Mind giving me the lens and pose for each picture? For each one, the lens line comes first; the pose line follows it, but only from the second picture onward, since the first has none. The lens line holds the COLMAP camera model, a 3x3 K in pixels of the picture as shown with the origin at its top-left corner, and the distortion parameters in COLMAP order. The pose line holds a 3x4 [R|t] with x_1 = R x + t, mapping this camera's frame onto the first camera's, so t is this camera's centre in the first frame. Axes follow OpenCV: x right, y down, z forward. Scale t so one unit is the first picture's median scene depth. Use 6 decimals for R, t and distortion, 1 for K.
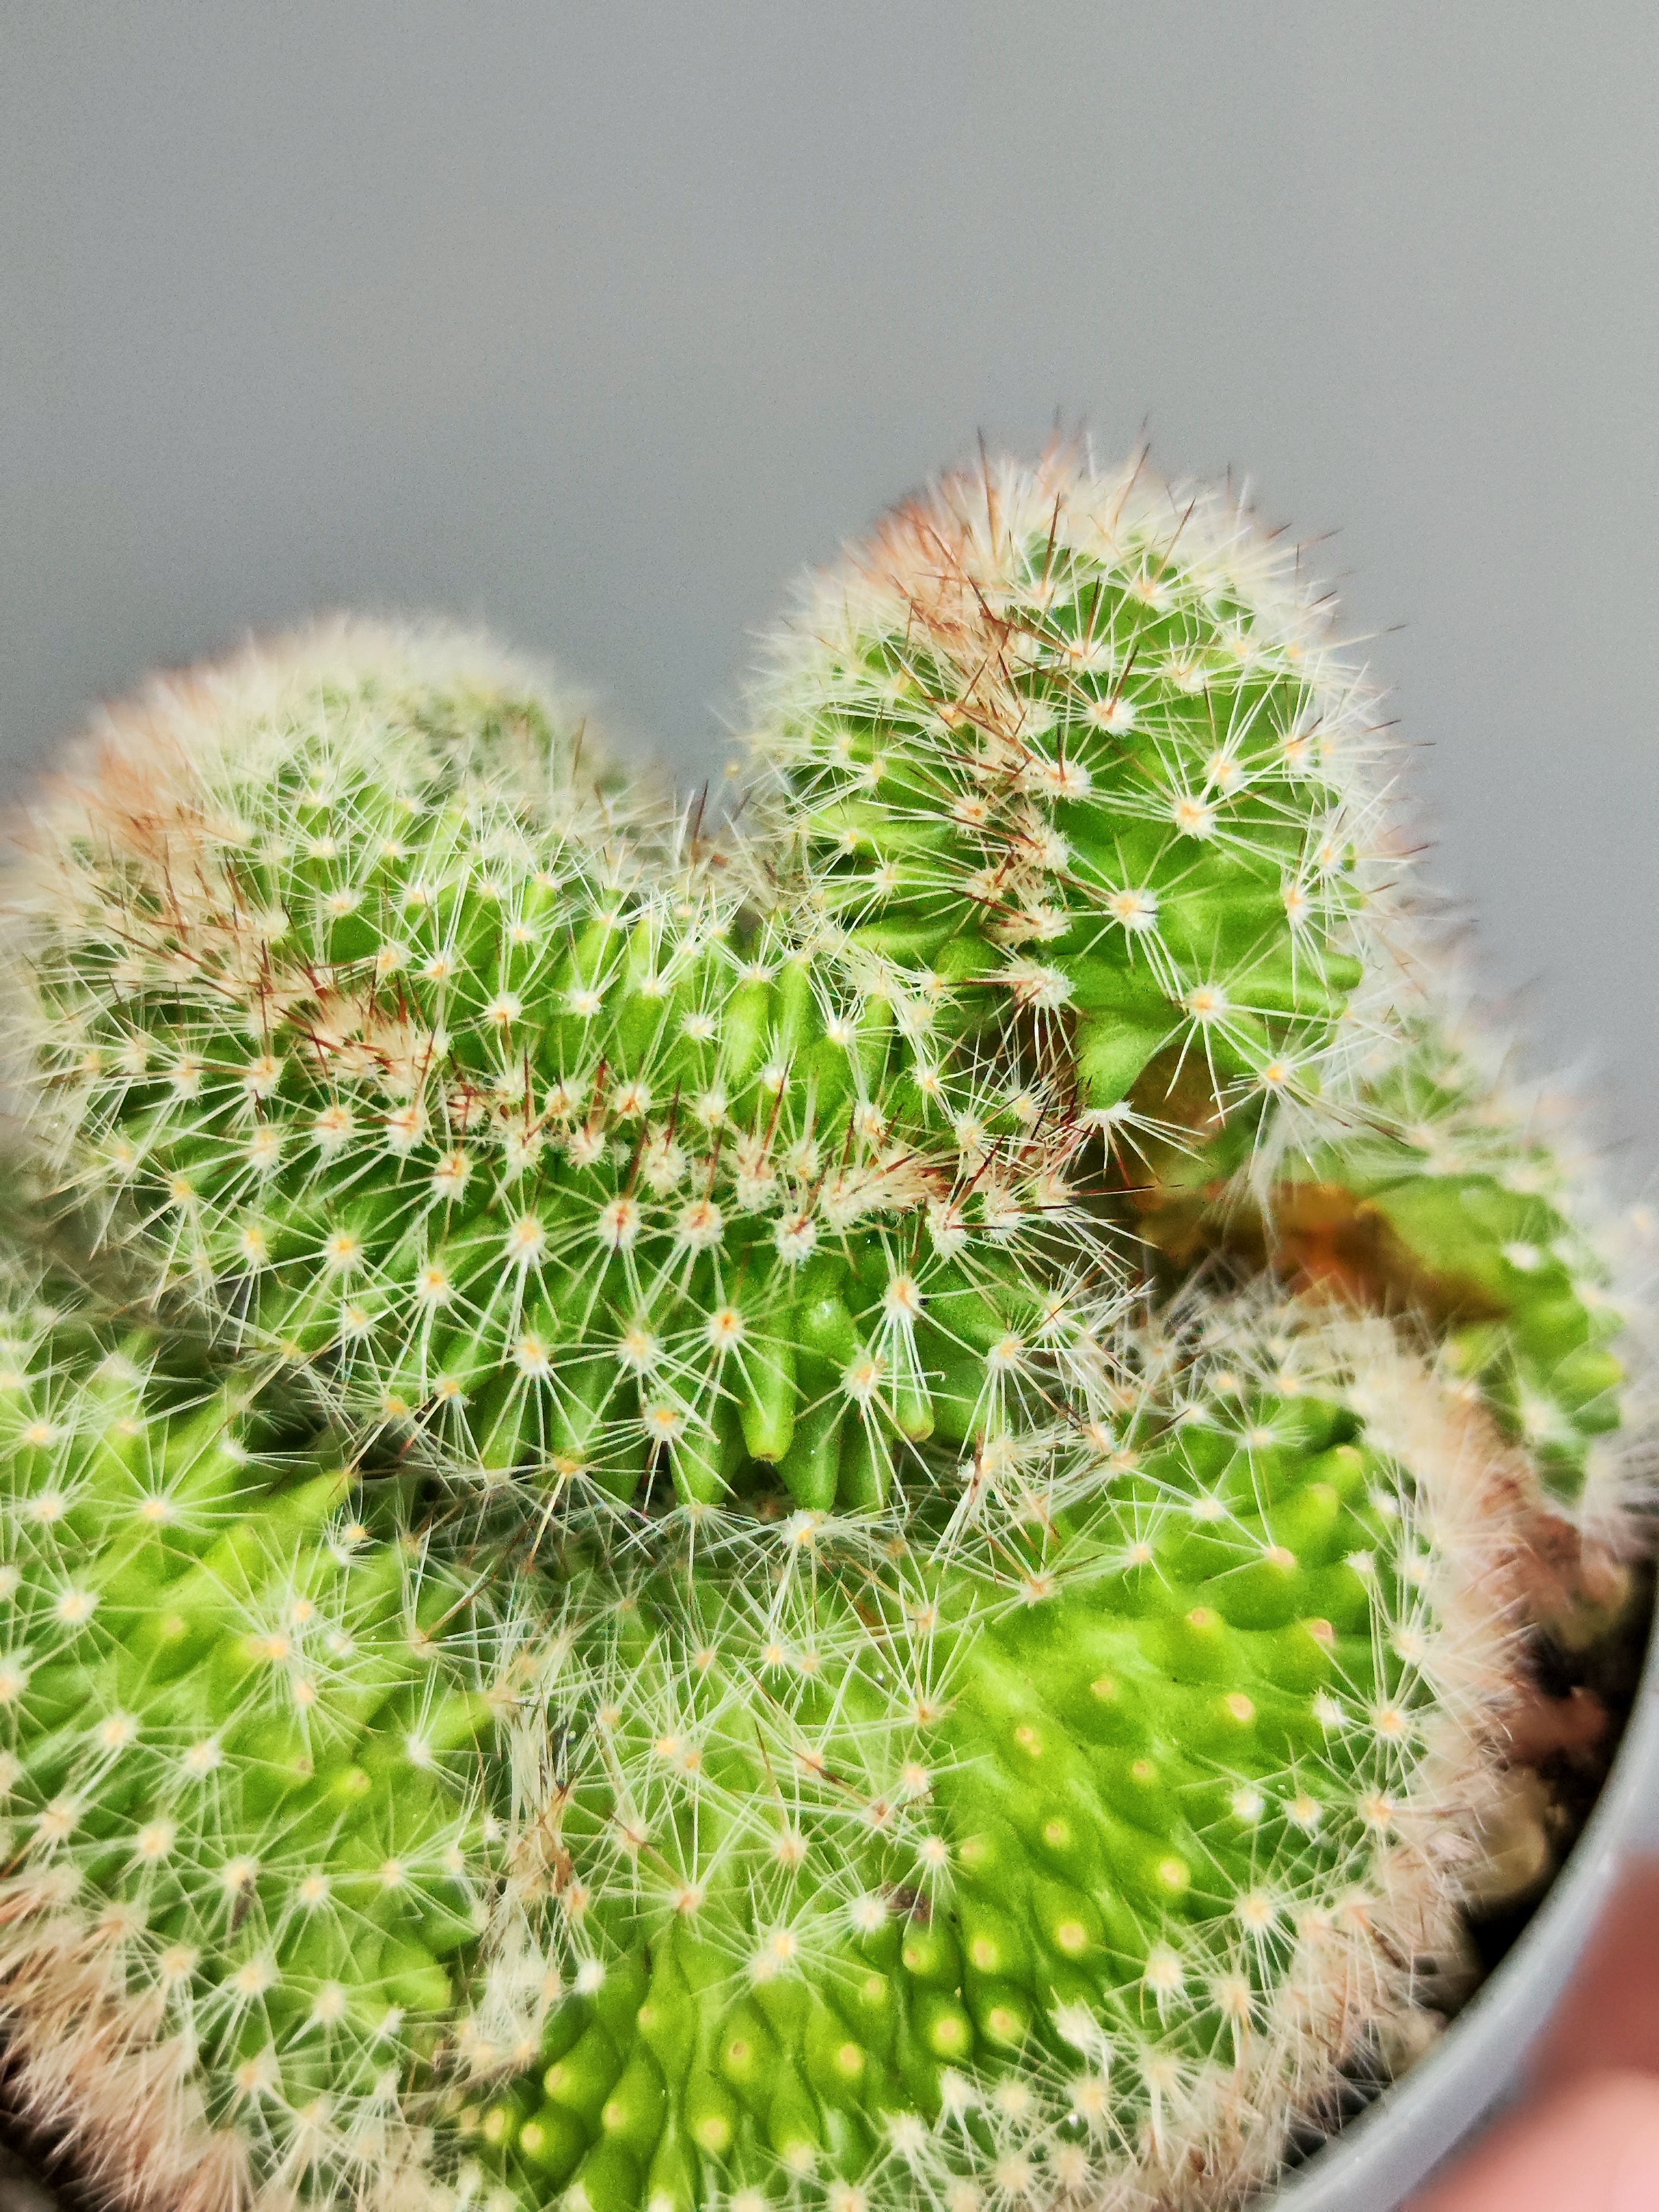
lens RADIAL K [[3304.9, 0, 829.5], [0, 3304.9, 1106.0], [0, 0, 1]] dist [0.107053, -1.061752]
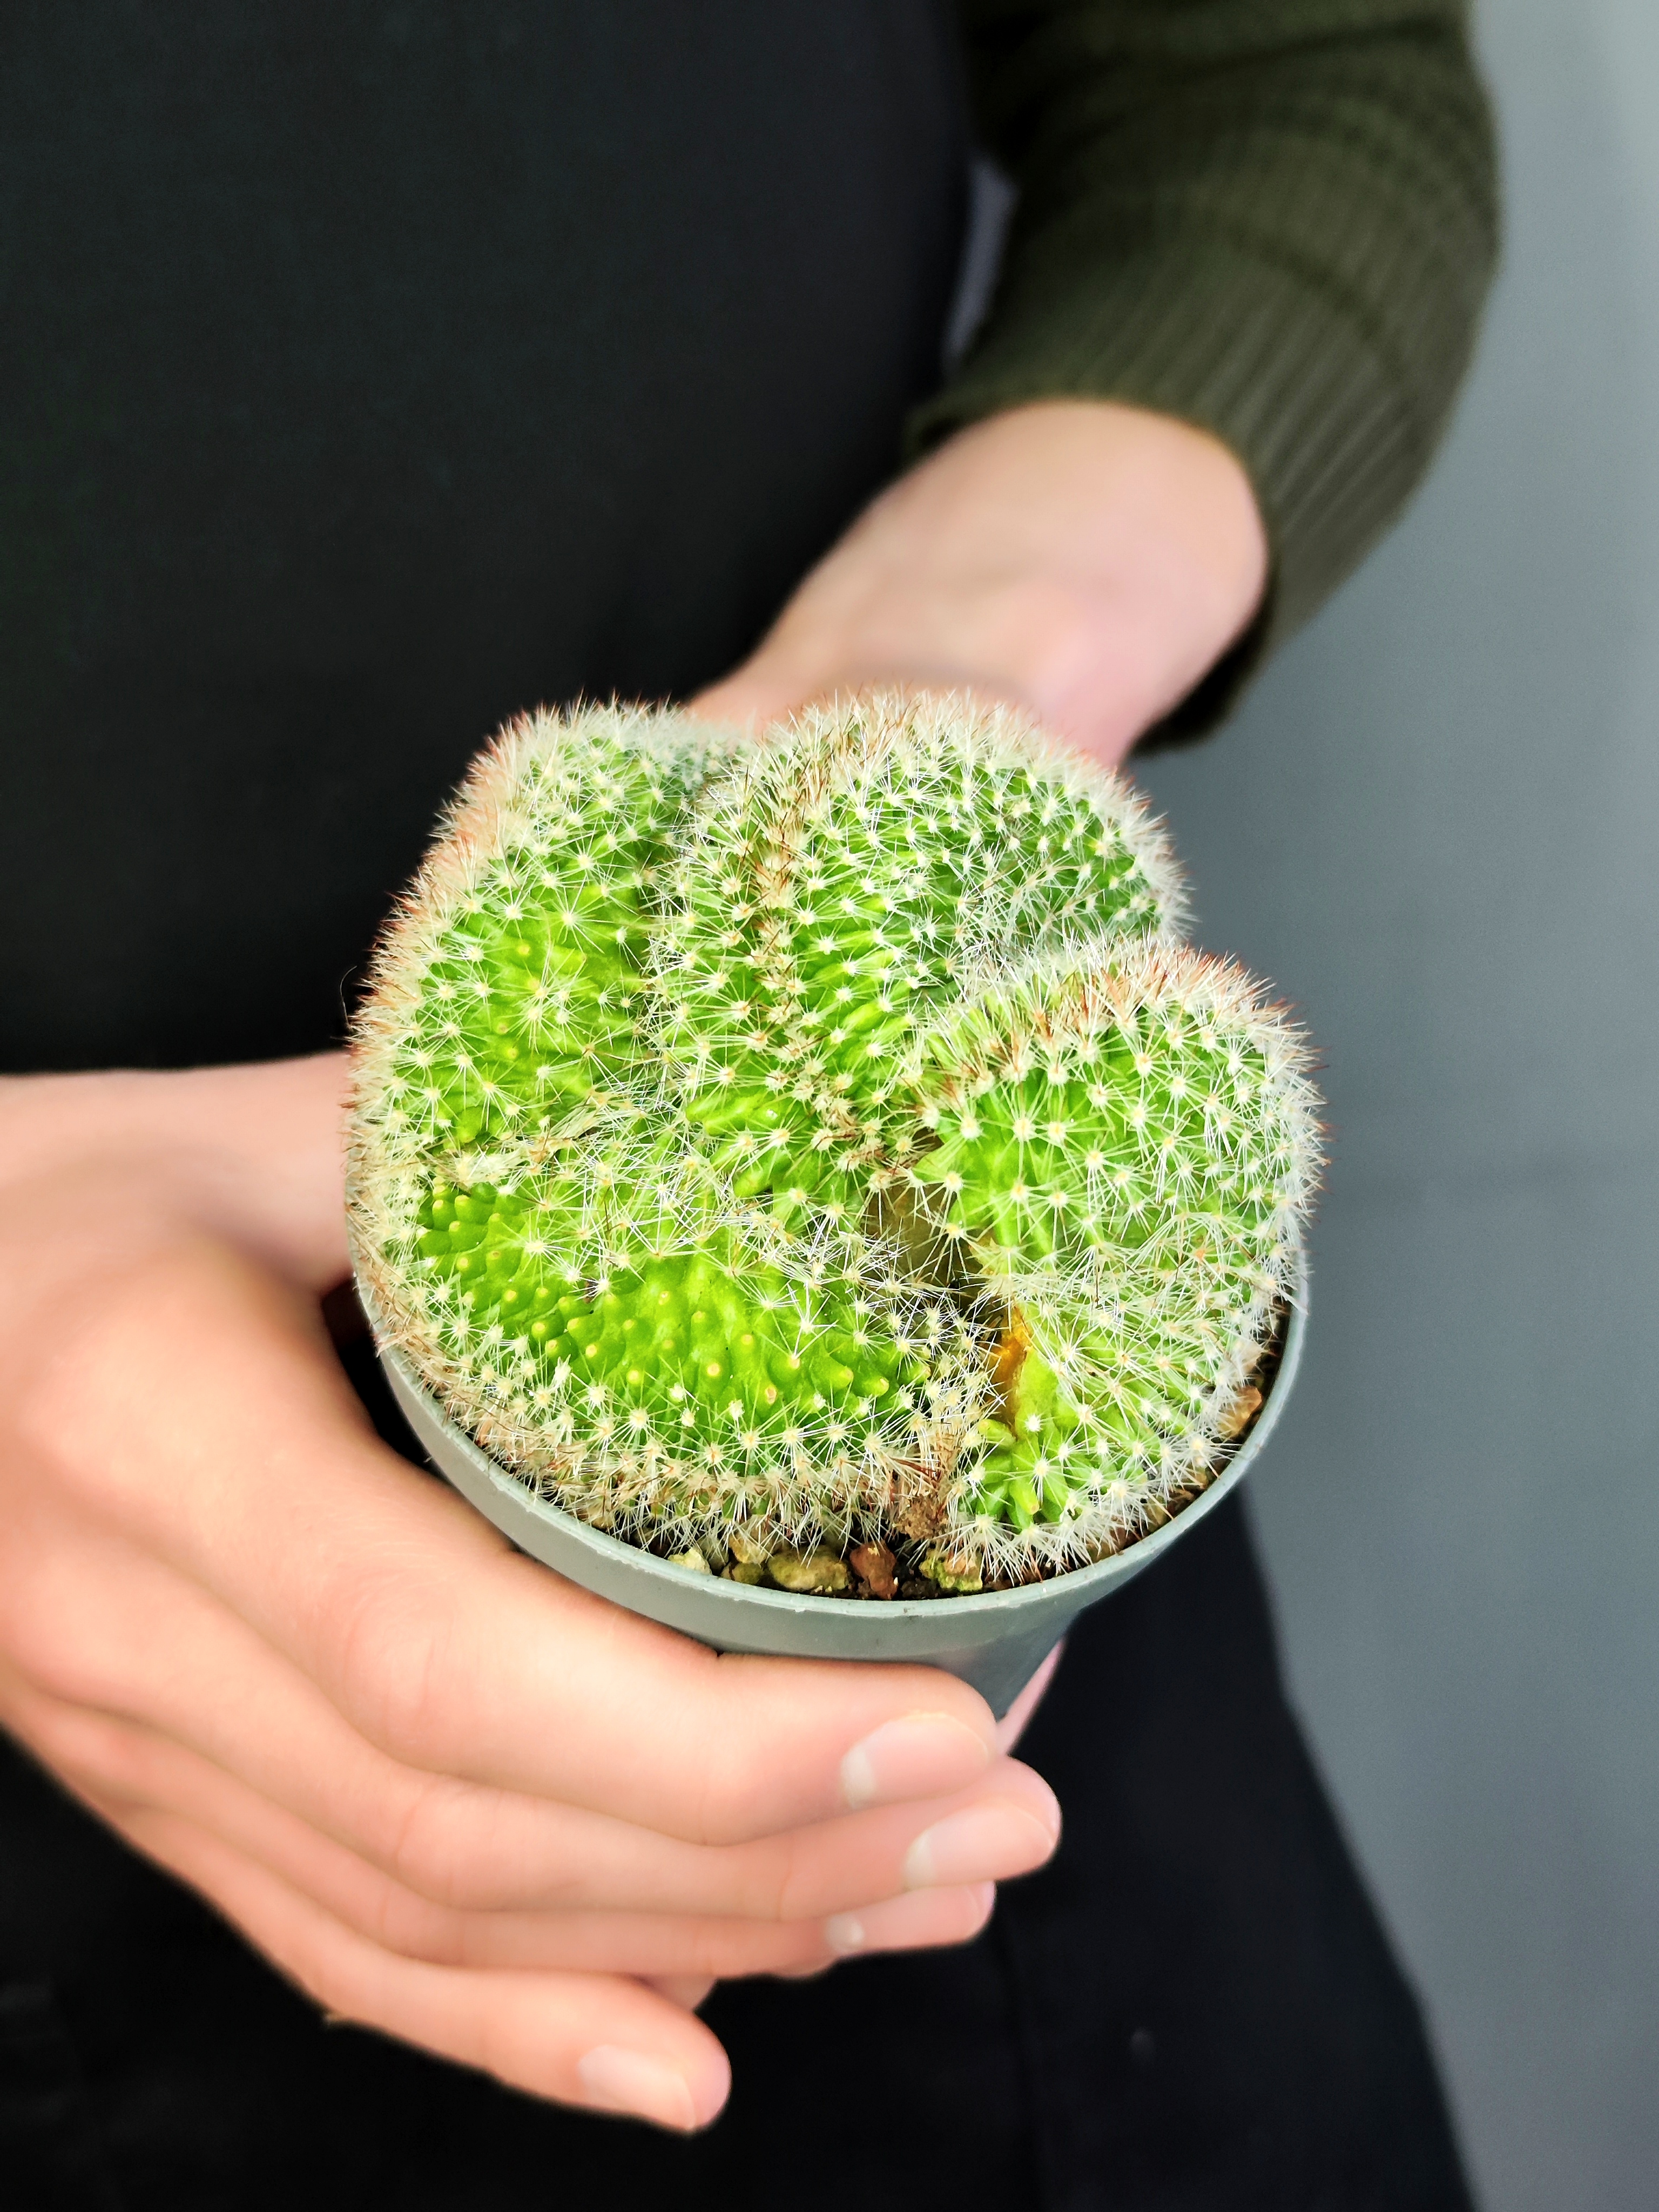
lens RADIAL K [[3304.9, 0, 829.5], [0, 3304.9, 1106.0], [0, 0, 1]] dist [0.107053, -1.061752]
pose [[0.440924, 0.825599, -0.352096, 0.779142], [-0.762450, 0.551511, 0.338386, -0.709491], [0.473556, 0.119253, 0.872653, -0.889135]]
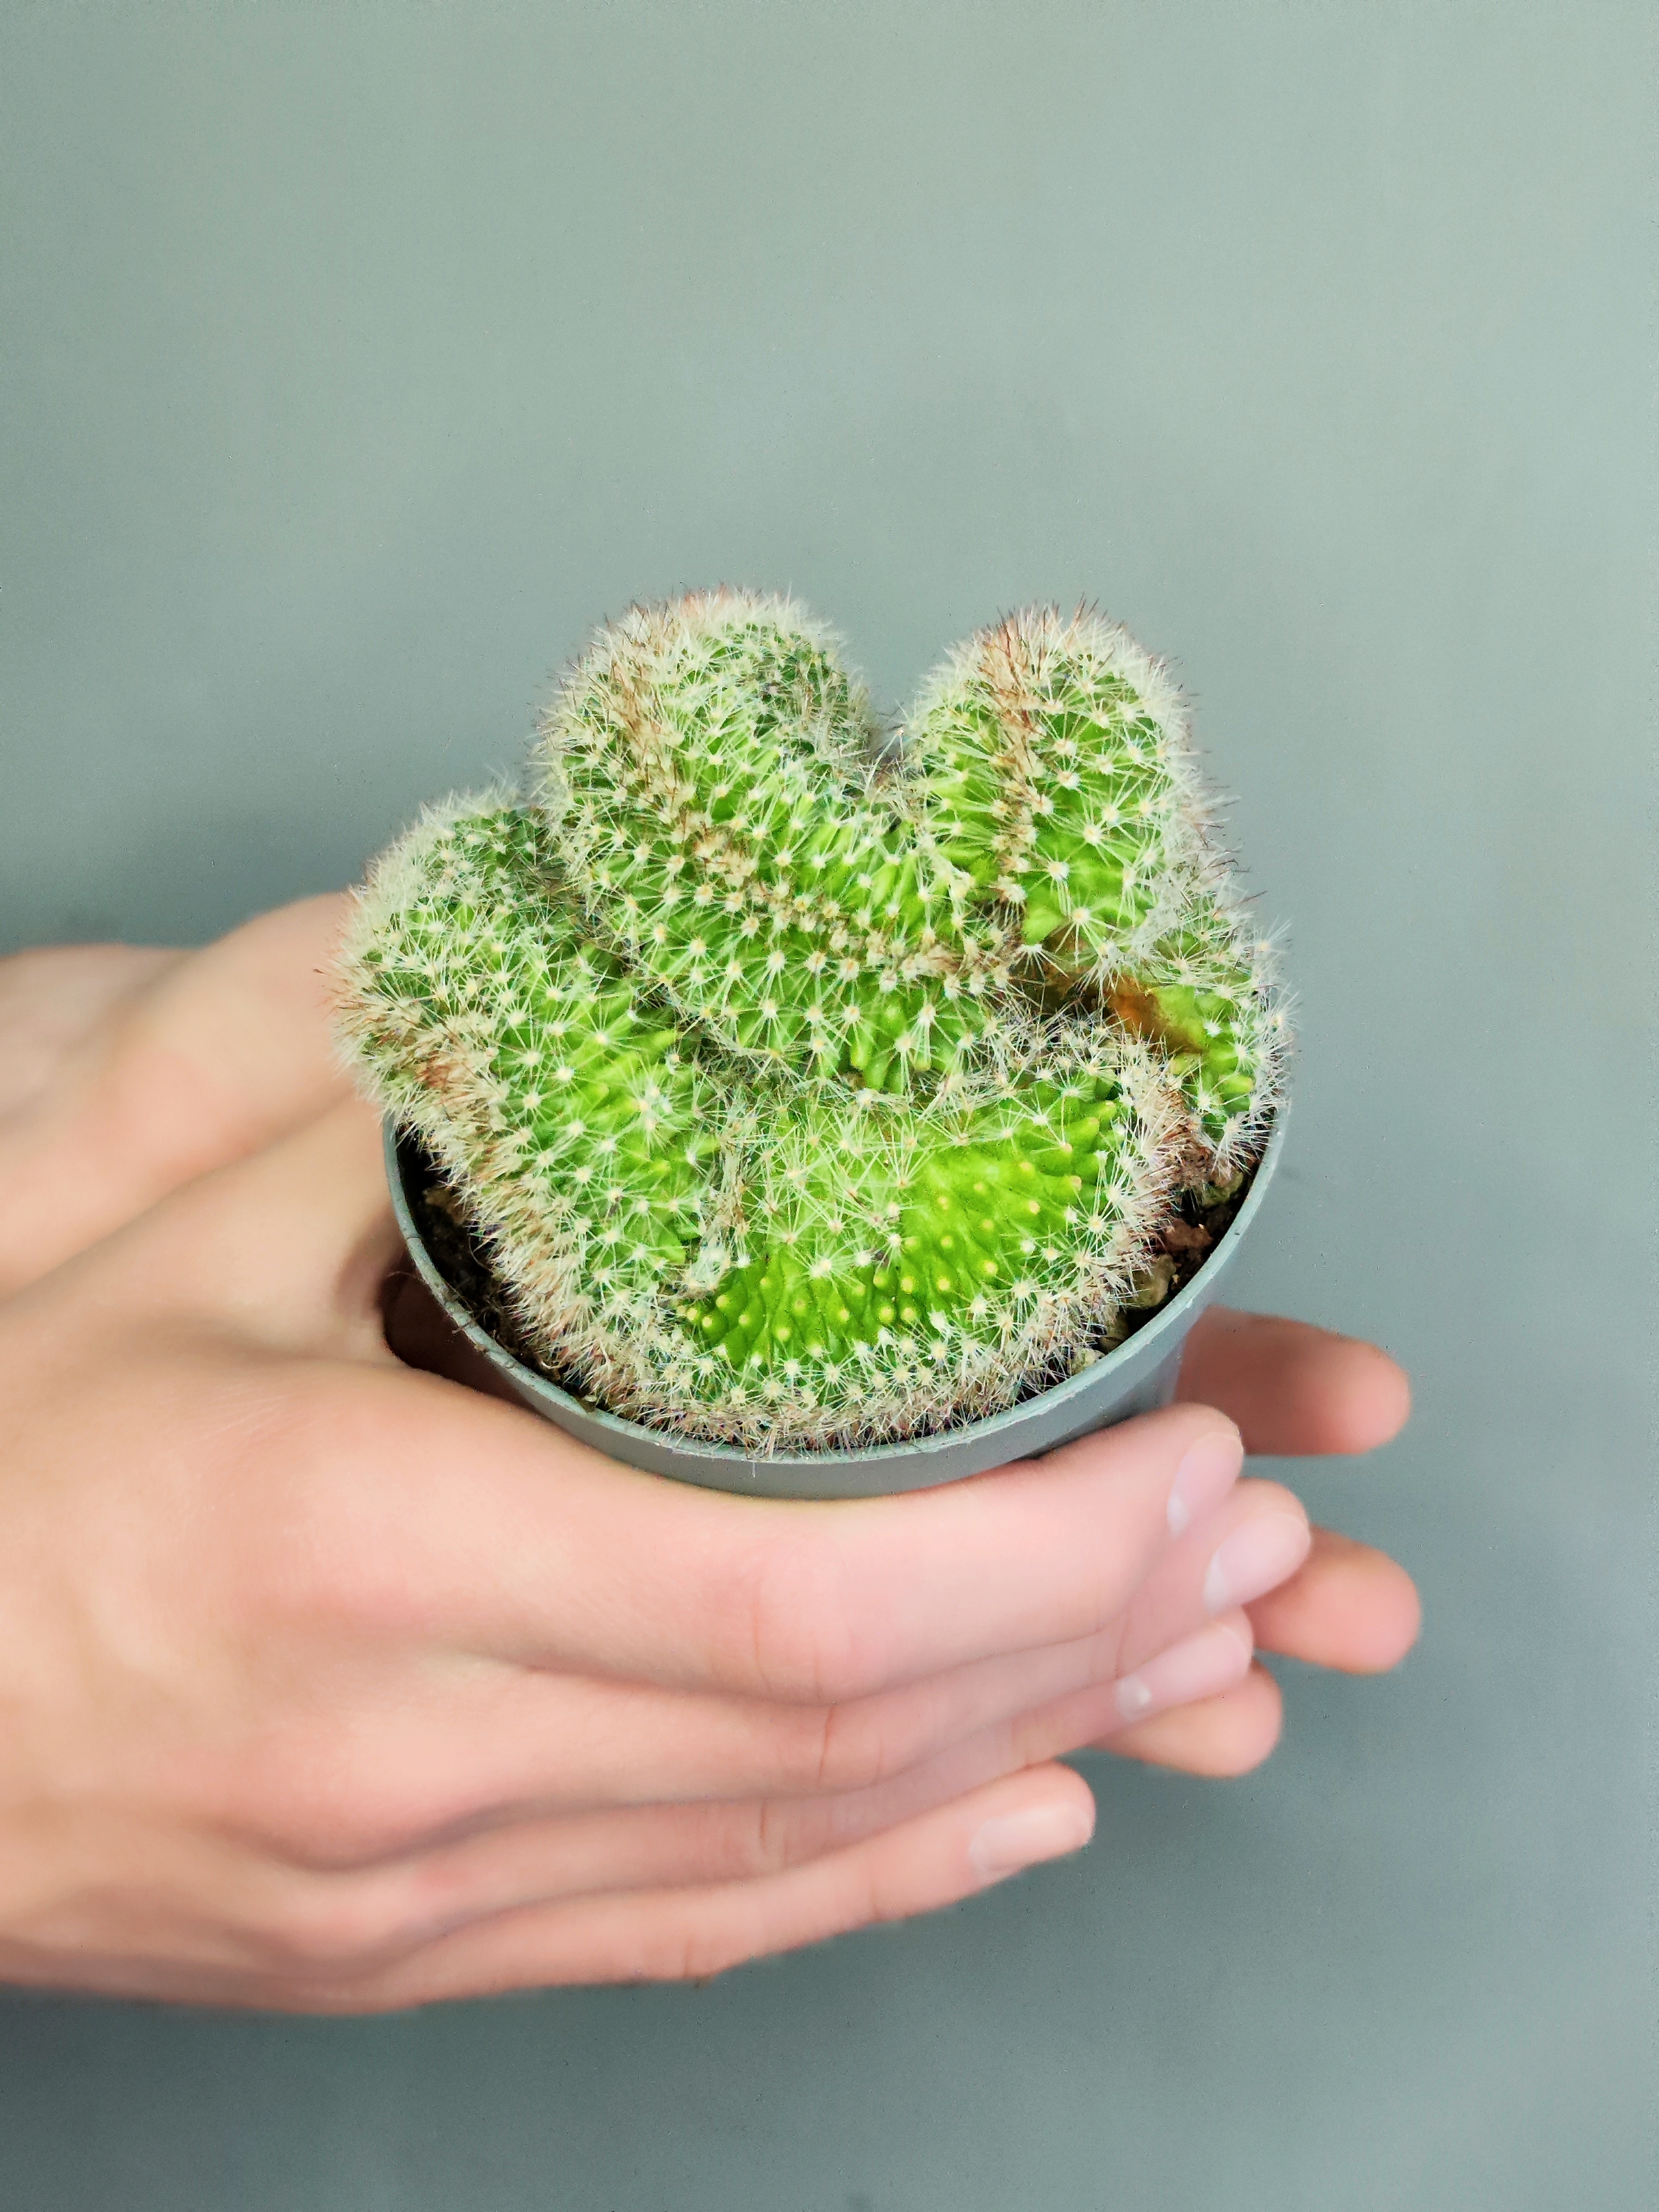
lens RADIAL K [[3304.9, 0, 829.5], [0, 3304.9, 1106.0], [0, 0, 1]] dist [0.107053, -1.061752]
pose [[0.981004, 0.193934, 0.004627, -0.043730], [-0.191077, 0.961882, 0.195633, -0.320812], [0.033489, -0.192801, 0.980666, -1.303963]]
